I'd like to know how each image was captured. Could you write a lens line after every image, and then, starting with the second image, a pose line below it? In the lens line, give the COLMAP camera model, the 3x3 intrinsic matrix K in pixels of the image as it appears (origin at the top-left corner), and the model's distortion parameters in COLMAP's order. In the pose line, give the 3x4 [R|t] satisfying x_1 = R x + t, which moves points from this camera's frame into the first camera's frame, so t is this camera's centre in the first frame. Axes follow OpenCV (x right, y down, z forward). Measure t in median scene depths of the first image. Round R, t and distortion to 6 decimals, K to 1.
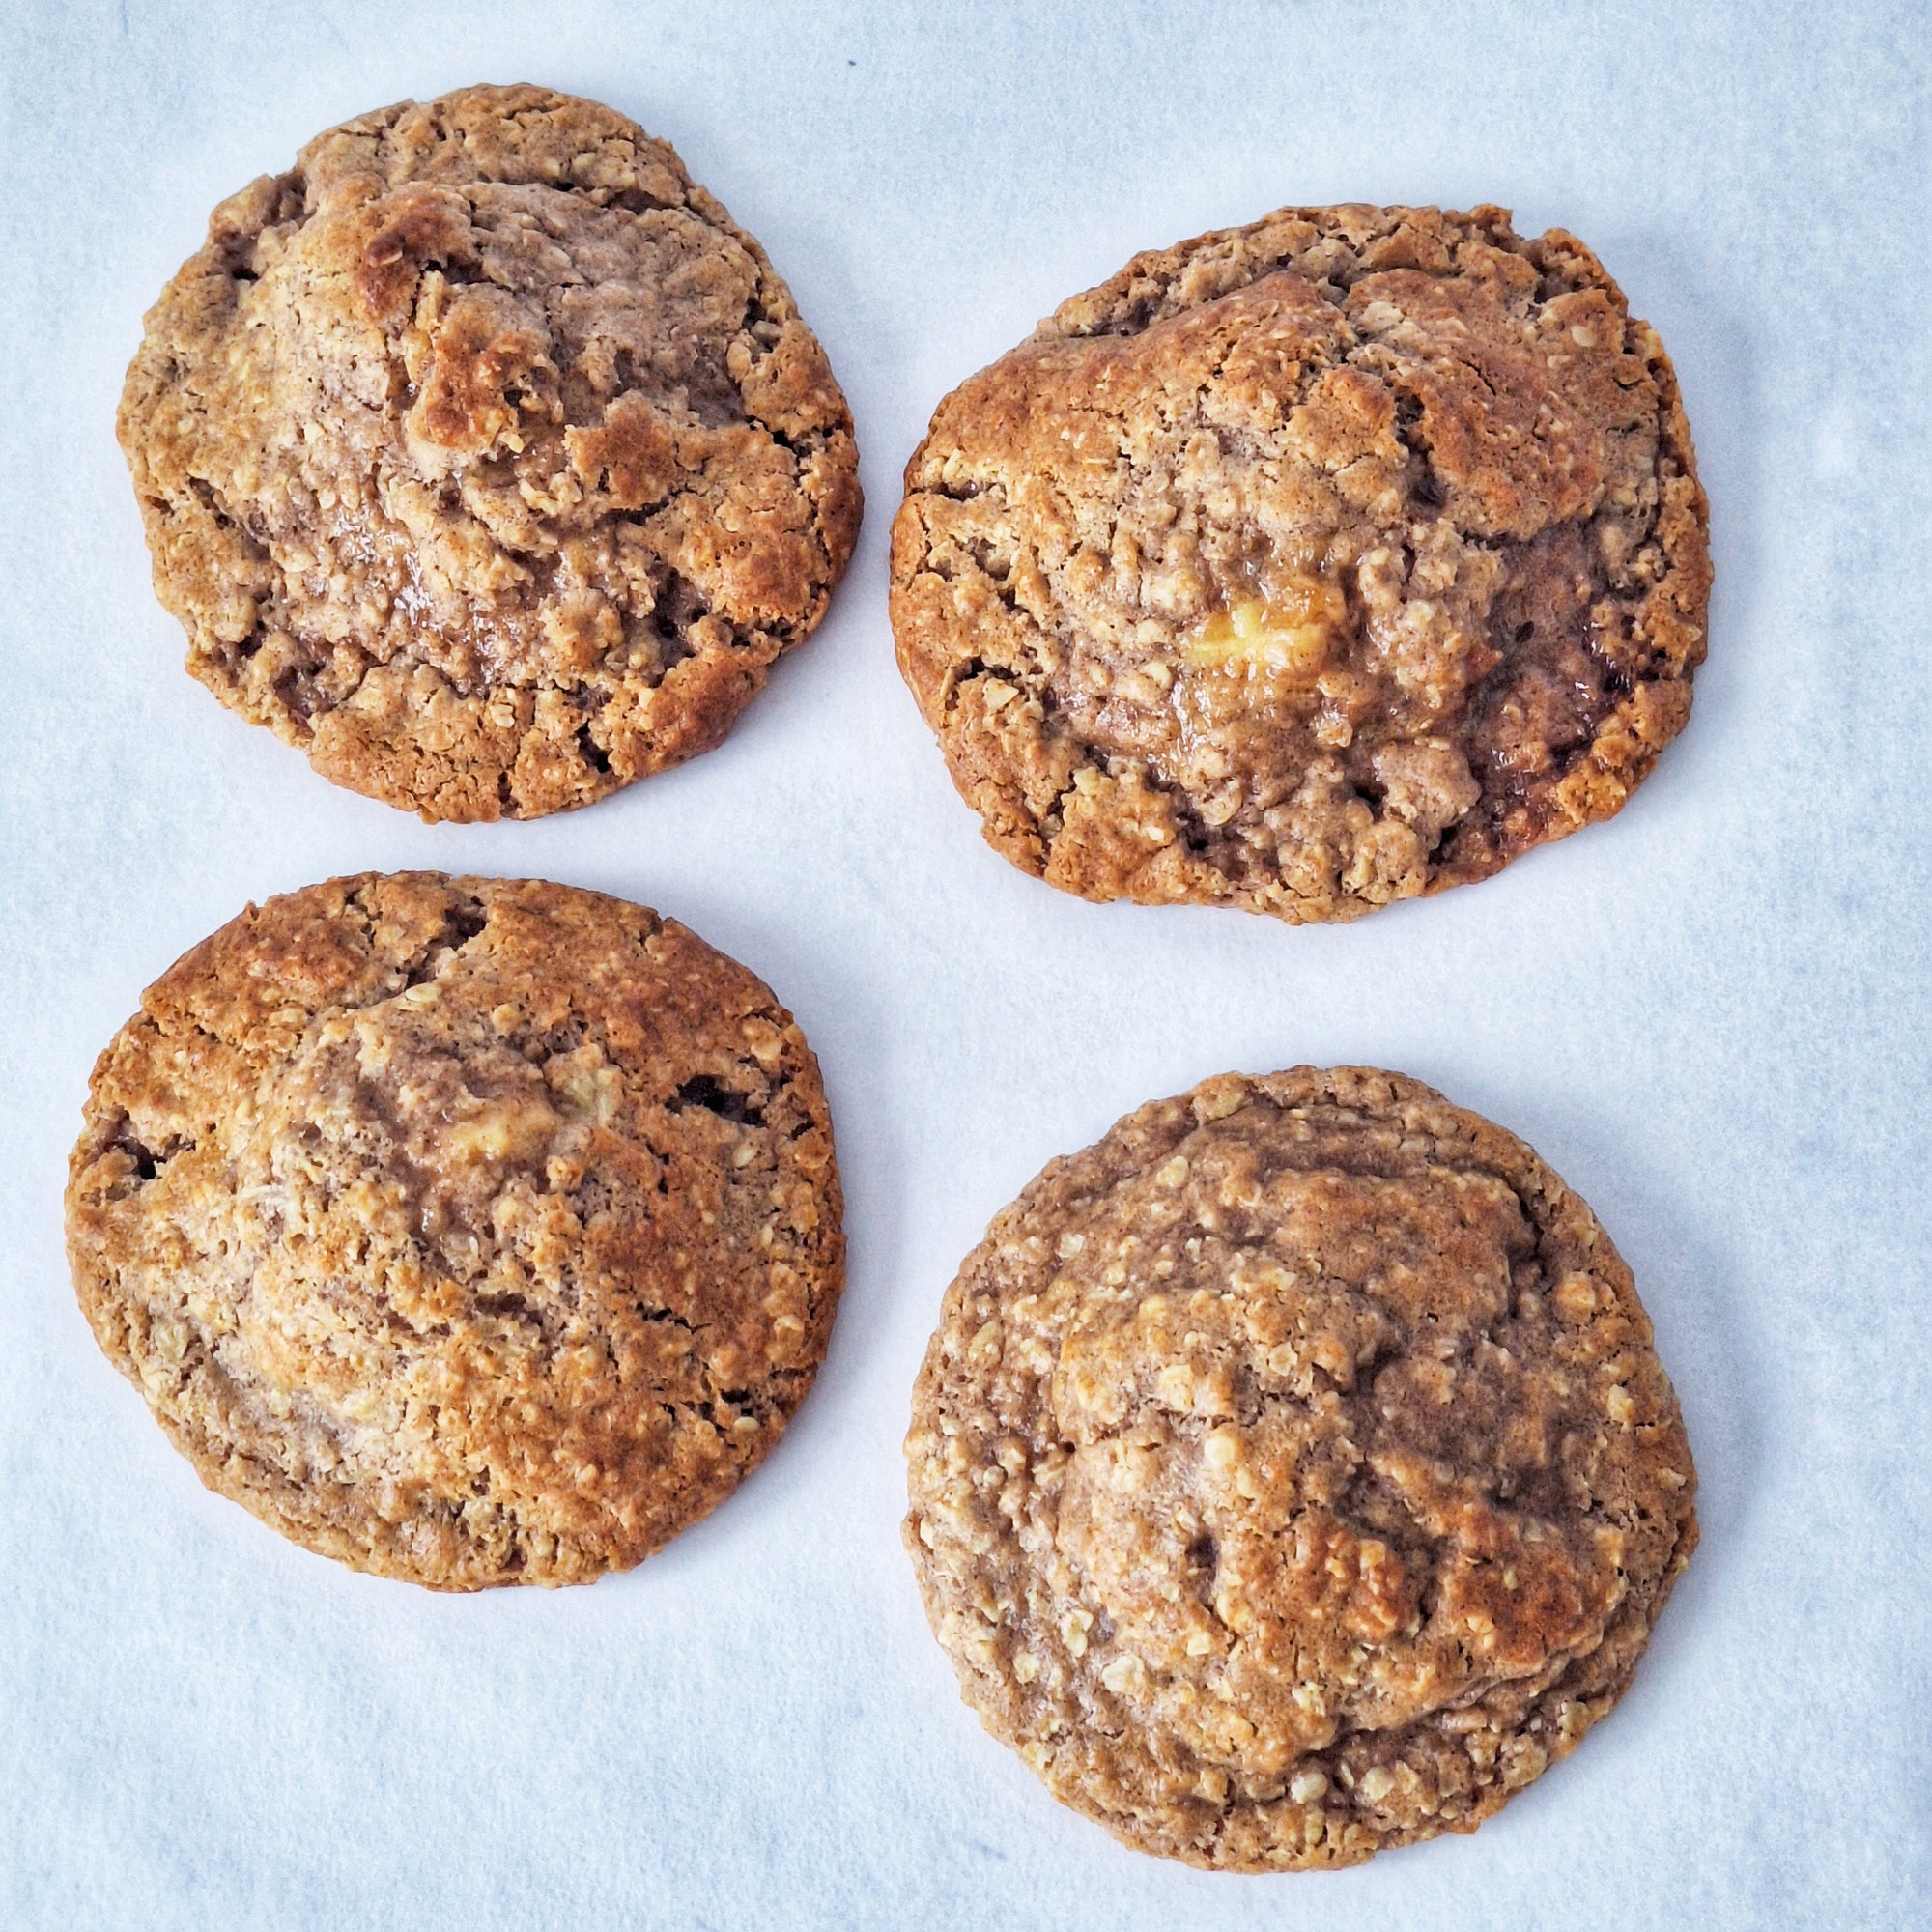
lens RADIAL K [[3514.9, 0, 944.5], [0, 3514.9, 959.1], [0, 0, 1]] dist [0.150224, -0.292165]
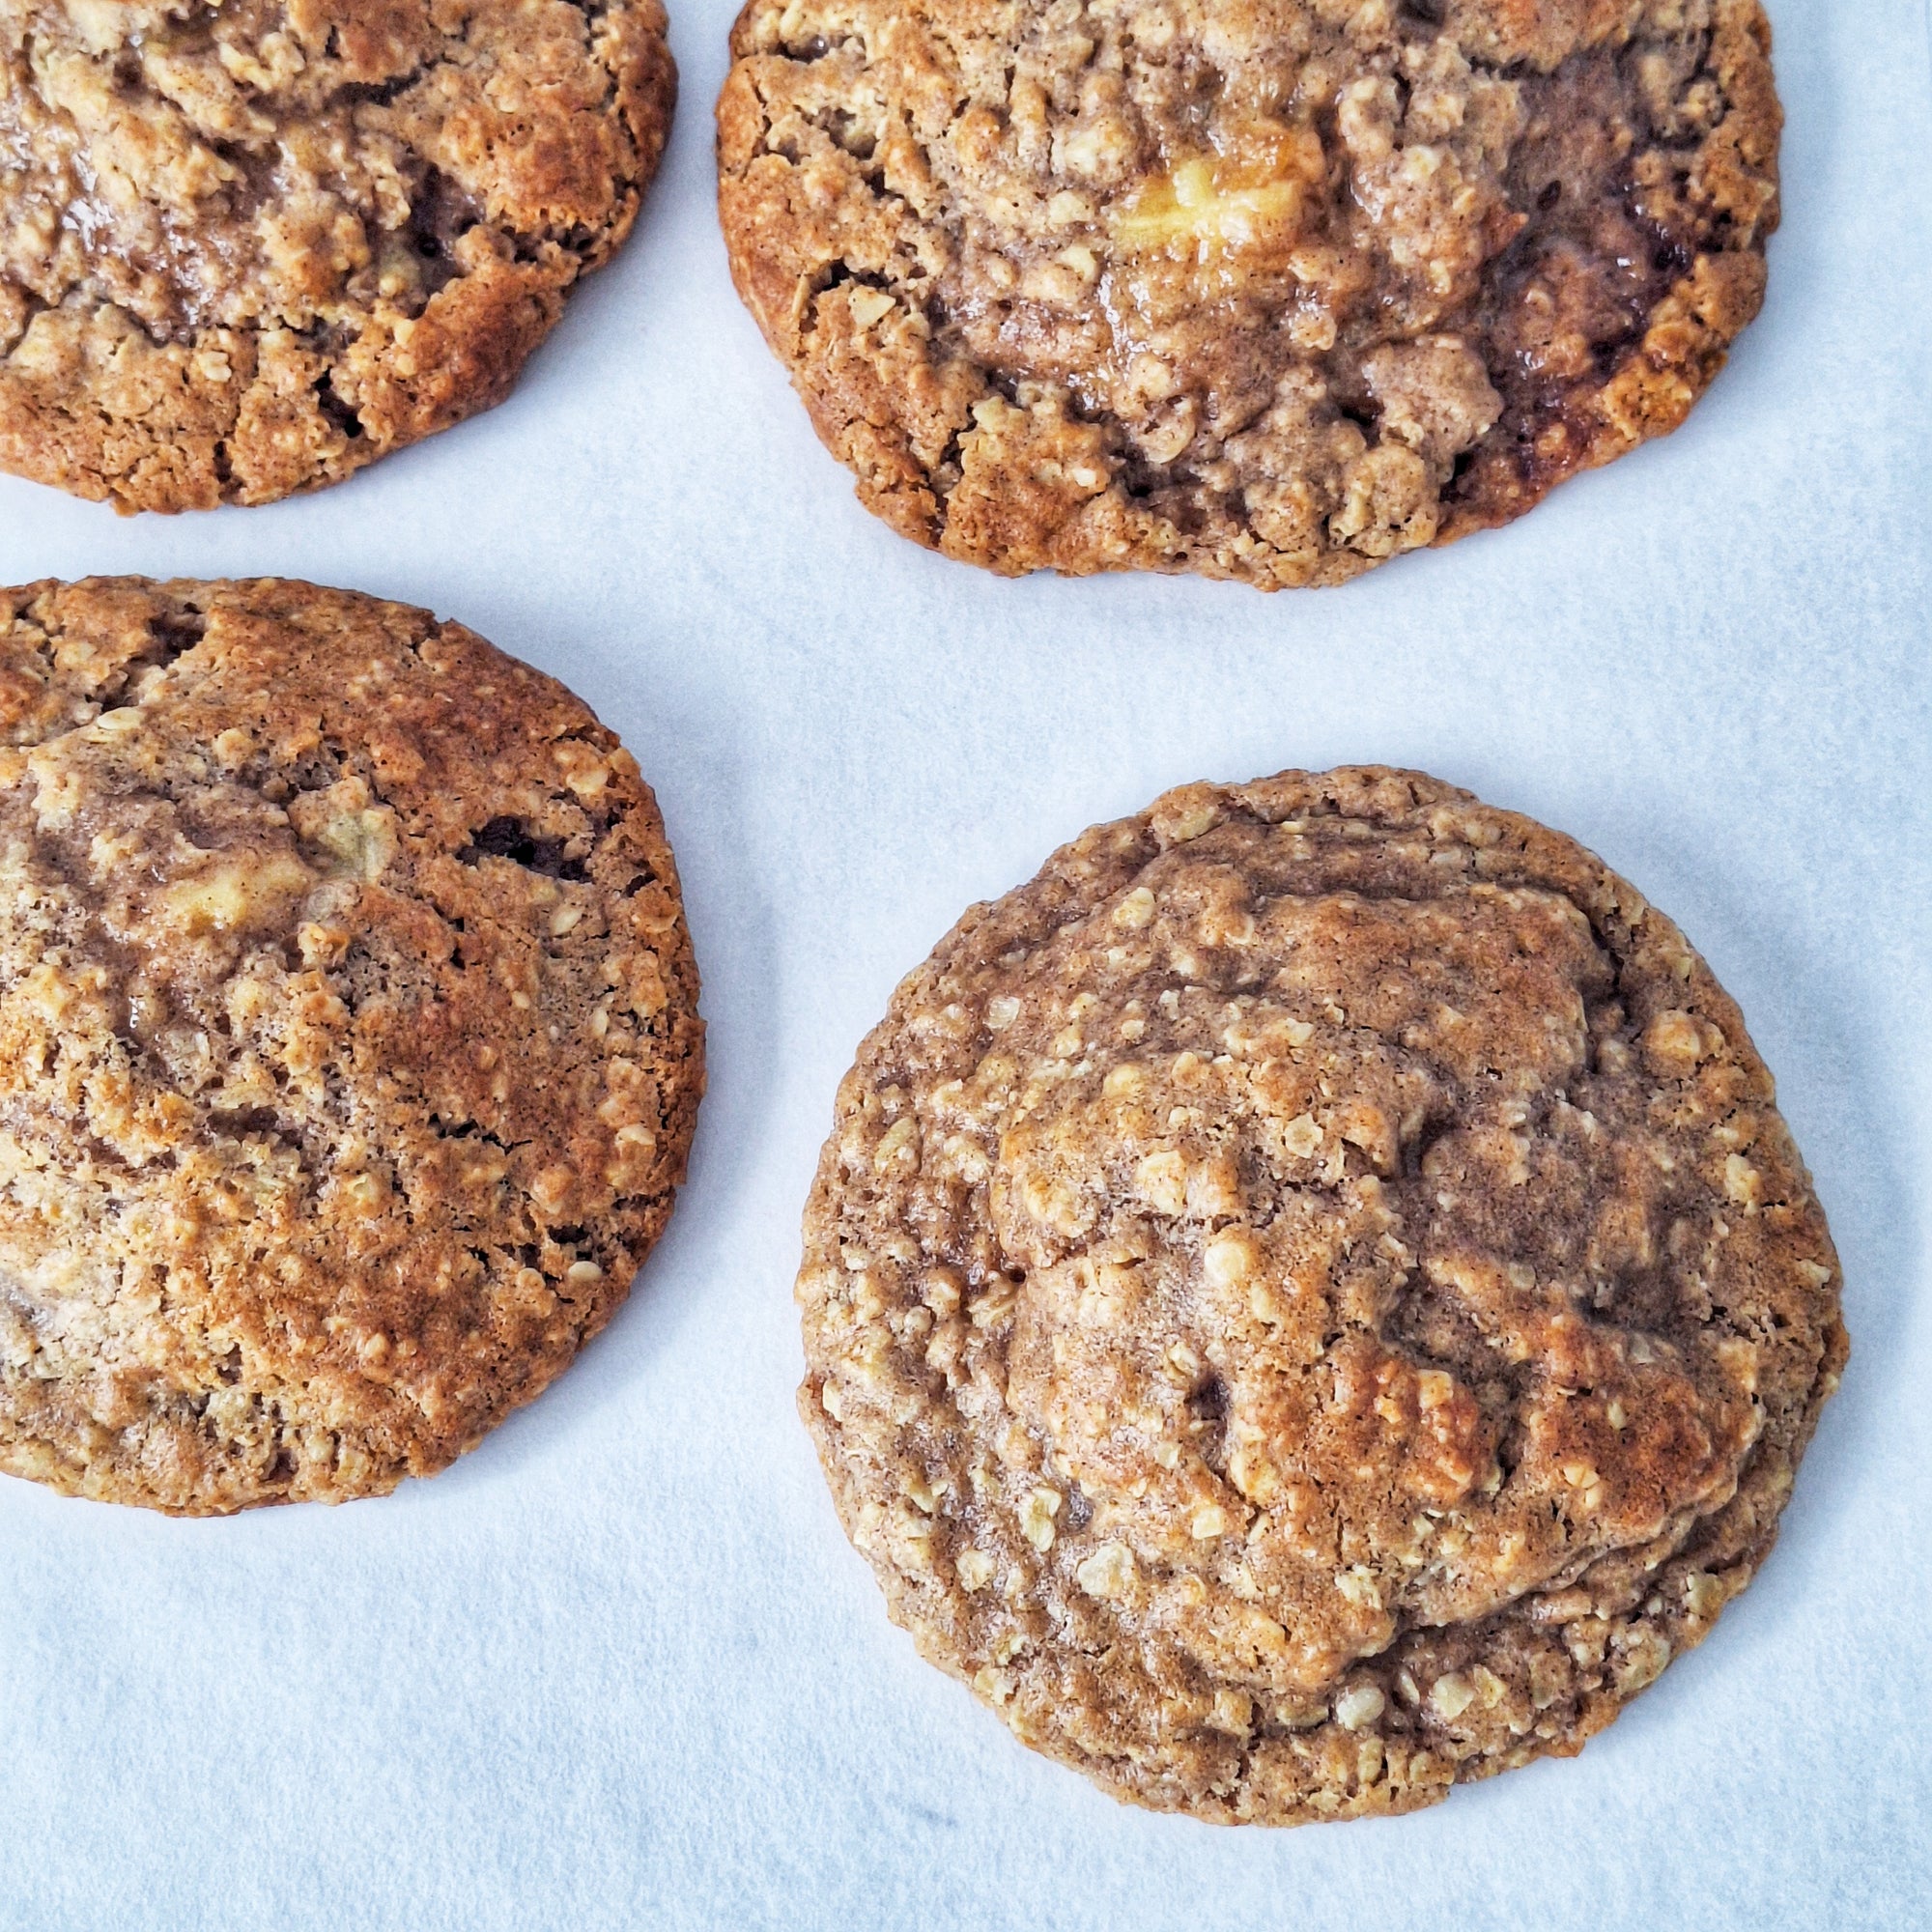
lens RADIAL K [[3566.2, 0, 929.8], [0, 3566.2, 915.0], [0, 0, 1]] dist [0.171077, -0.439268]
pose [[0.997631, -0.046831, 0.050392, -0.017874], [0.046772, 0.998903, 0.002352, 0.058653], [-0.050446, 0.000010, 0.998727, 0.237908]]
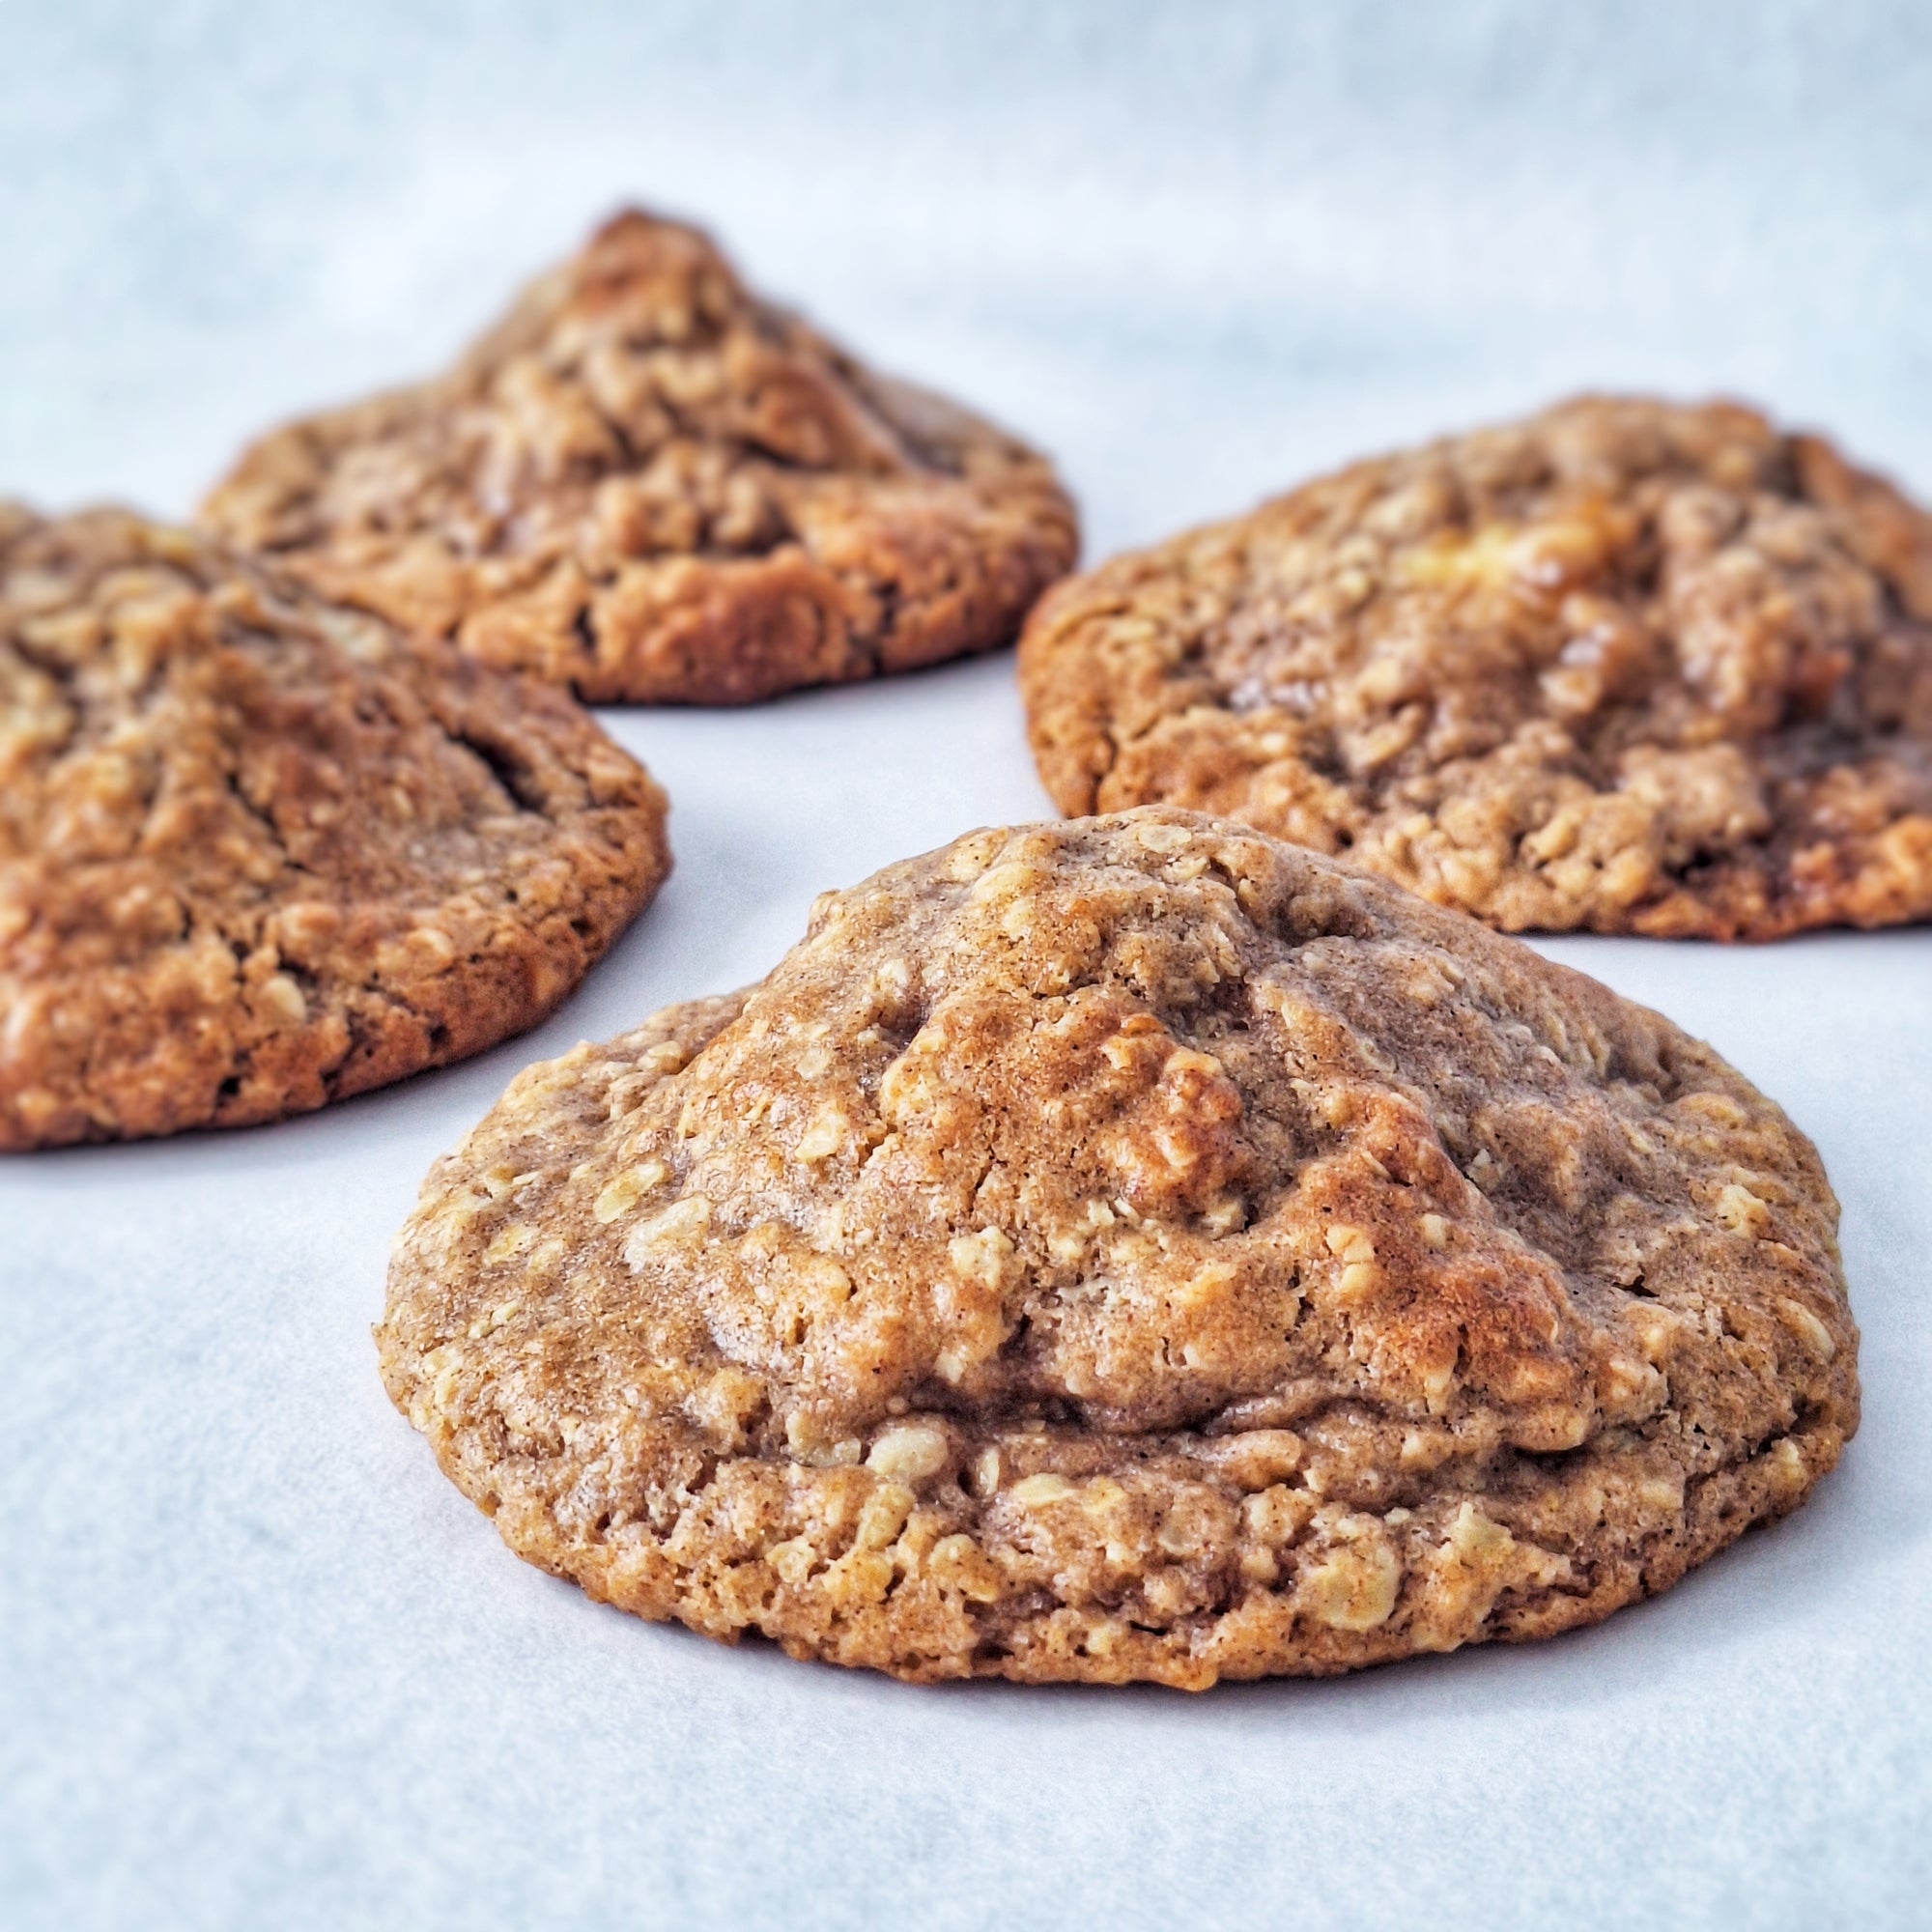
lens RADIAL K [[3642.5, 0, 966.0], [0, 3642.5, 966.0], [0, 0, 1]] dist [0.143377, -0.313059]
pose [[0.922239, 0.243005, -0.300706, 0.236356], [-0.386405, 0.605289, -0.695928, 0.520606], [0.012901, 0.758006, 0.652120, 0.606190]]
